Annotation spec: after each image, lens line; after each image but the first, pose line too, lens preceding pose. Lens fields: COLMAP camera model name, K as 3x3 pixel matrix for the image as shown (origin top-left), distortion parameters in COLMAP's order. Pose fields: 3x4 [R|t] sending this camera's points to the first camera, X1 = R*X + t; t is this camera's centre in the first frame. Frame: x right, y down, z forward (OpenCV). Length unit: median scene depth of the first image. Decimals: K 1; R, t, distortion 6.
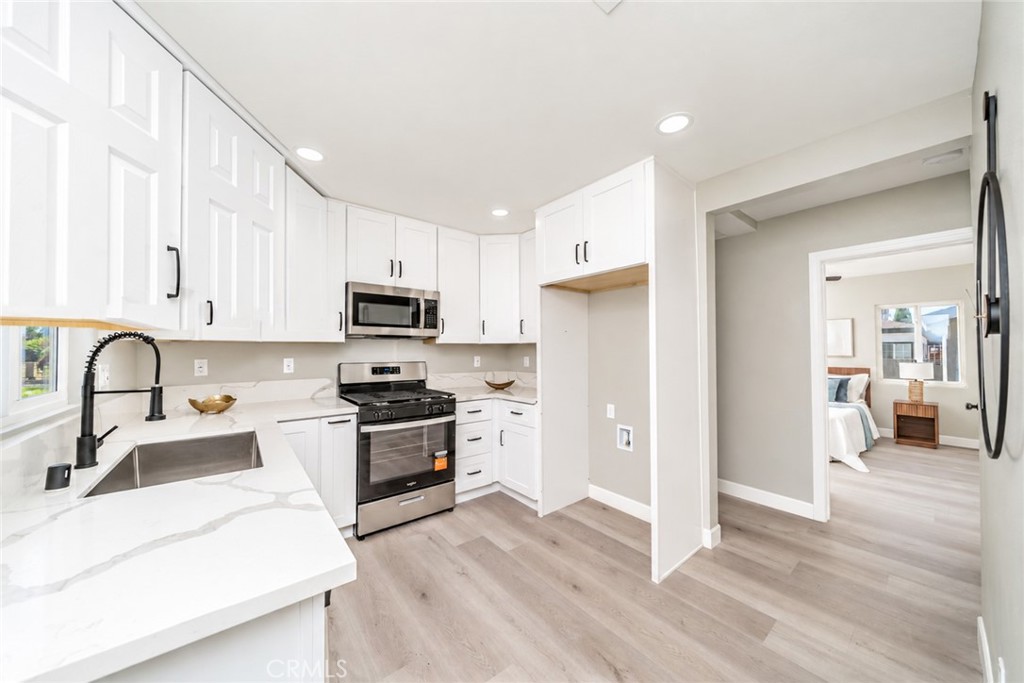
lens RADIAL K [[352.2, 0, 514.3], [0, 352.2, 345.5], [0, 0, 1]] dist [-0.000512, -0.000057]
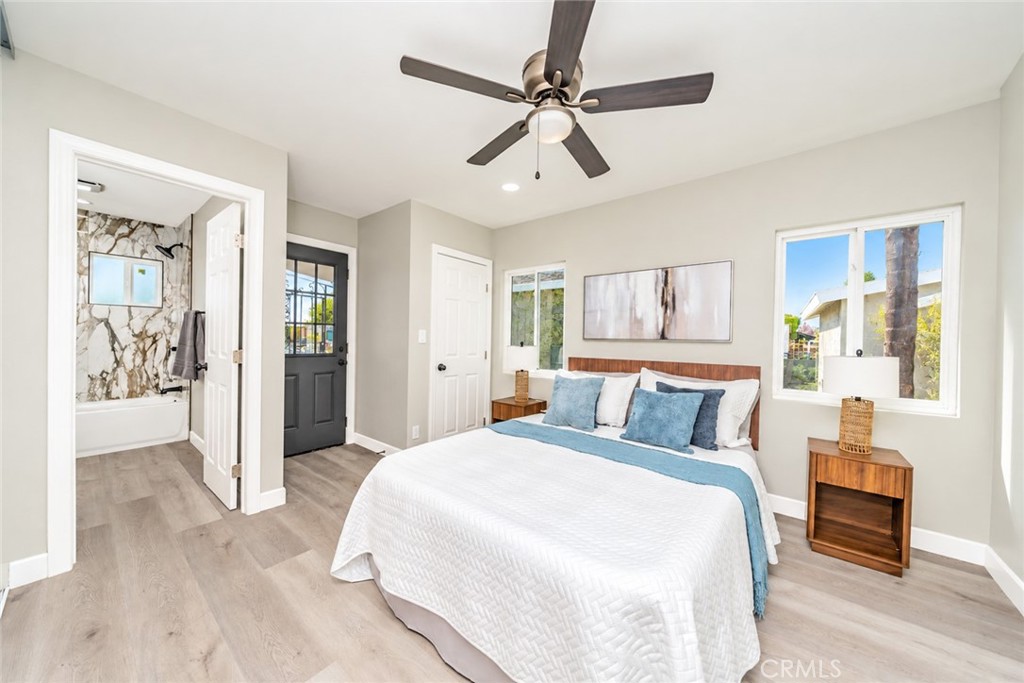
lens RADIAL K [[352.2, 0, 511.1], [0, 352.2, 339.3], [0, 0, 1]] dist [-0.000512, -0.000057]
pose [[0.977773, 0.009029, 0.209472, 0.624239], [-0.013731, 0.999685, 0.021001, 0.025309], [-0.209216, -0.023411, 0.977589, 0.648448]]
